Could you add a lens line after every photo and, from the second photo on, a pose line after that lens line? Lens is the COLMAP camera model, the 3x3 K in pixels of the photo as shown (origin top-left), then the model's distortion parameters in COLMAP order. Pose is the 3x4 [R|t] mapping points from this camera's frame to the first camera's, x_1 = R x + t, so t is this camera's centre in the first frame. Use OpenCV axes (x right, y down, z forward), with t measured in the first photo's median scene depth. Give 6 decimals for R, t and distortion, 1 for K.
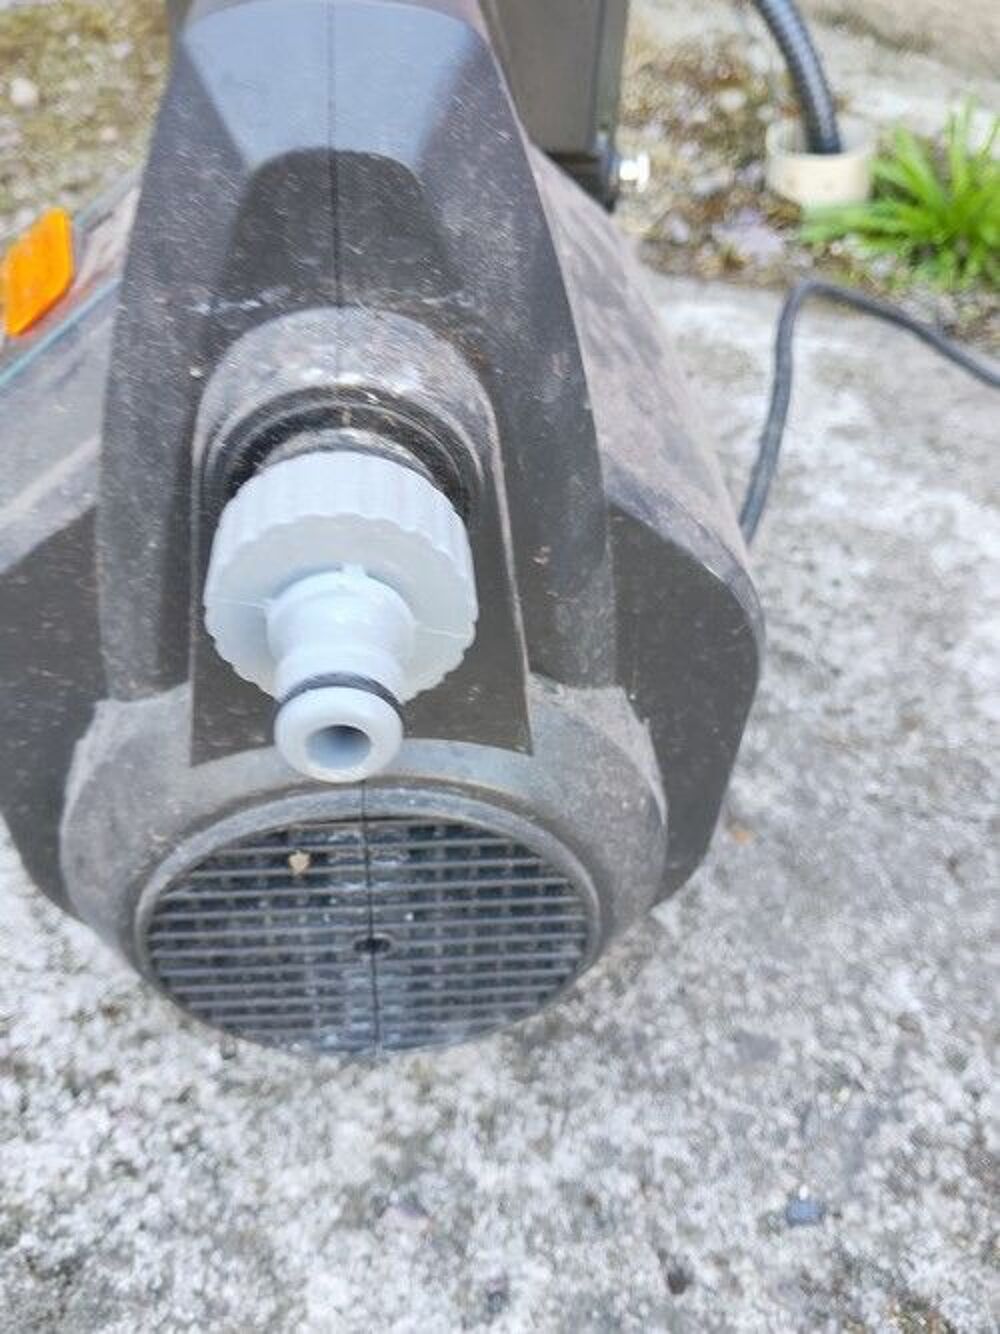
lens RADIAL K [[1106.8, 0, 496.9], [0, 1106.8, 666.0], [0, 0, 1]] dist [0.010077, -0.097465]
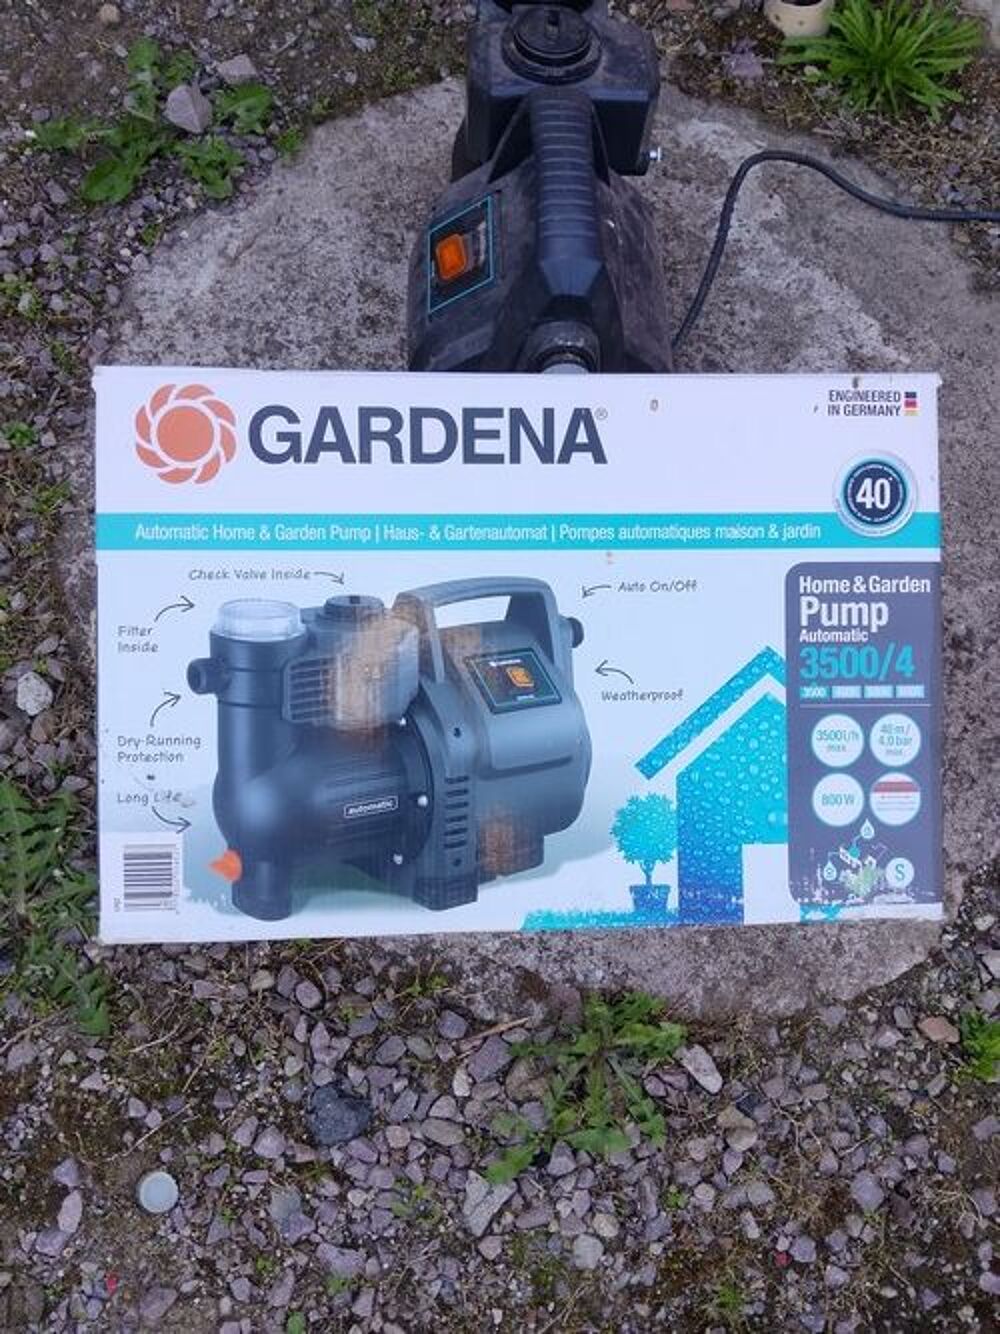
lens RADIAL K [[1106.8, 0, 469.6], [0, 1106.8, 690.2], [0, 0, 1]] dist [0.010077, -0.097465]
pose [[0.998346, 0.050814, -0.026876, -0.118474], [-0.036839, 0.924472, 0.379466, -0.224524], [0.044129, -0.377848, 0.924815, -1.283711]]
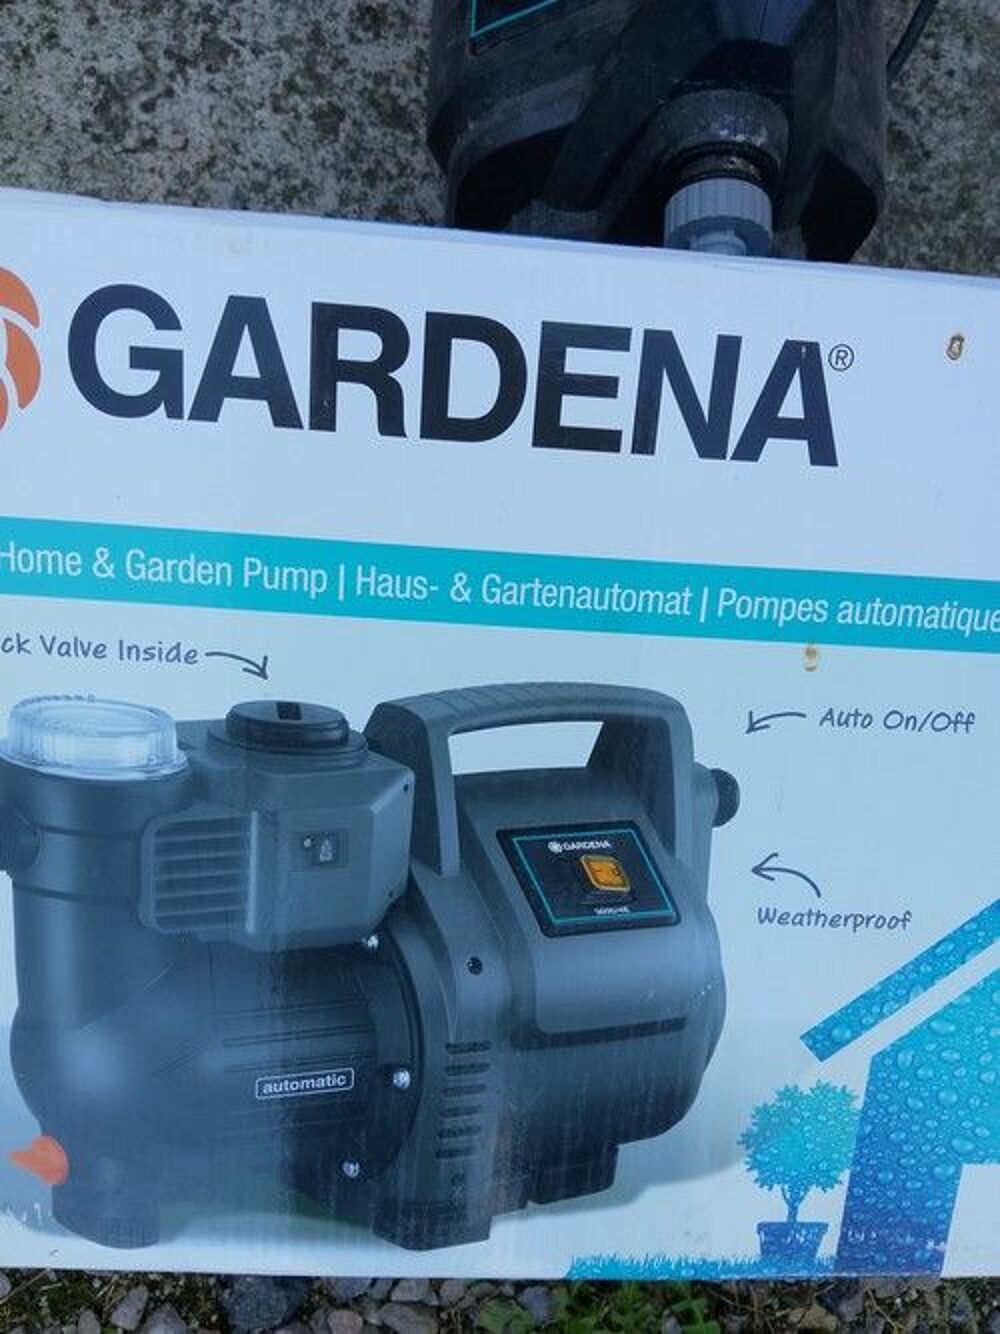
lens RADIAL K [[1106.8, 0, 475.5], [0, 1106.8, 660.6], [0, 0, 1]] dist [0.010077, -0.097465]
pose [[0.991837, 0.127084, 0.010474, -0.196650], [-0.108816, 0.800709, 0.589088, -0.236118], [0.066477, -0.585419, 0.808001, -0.541098]]
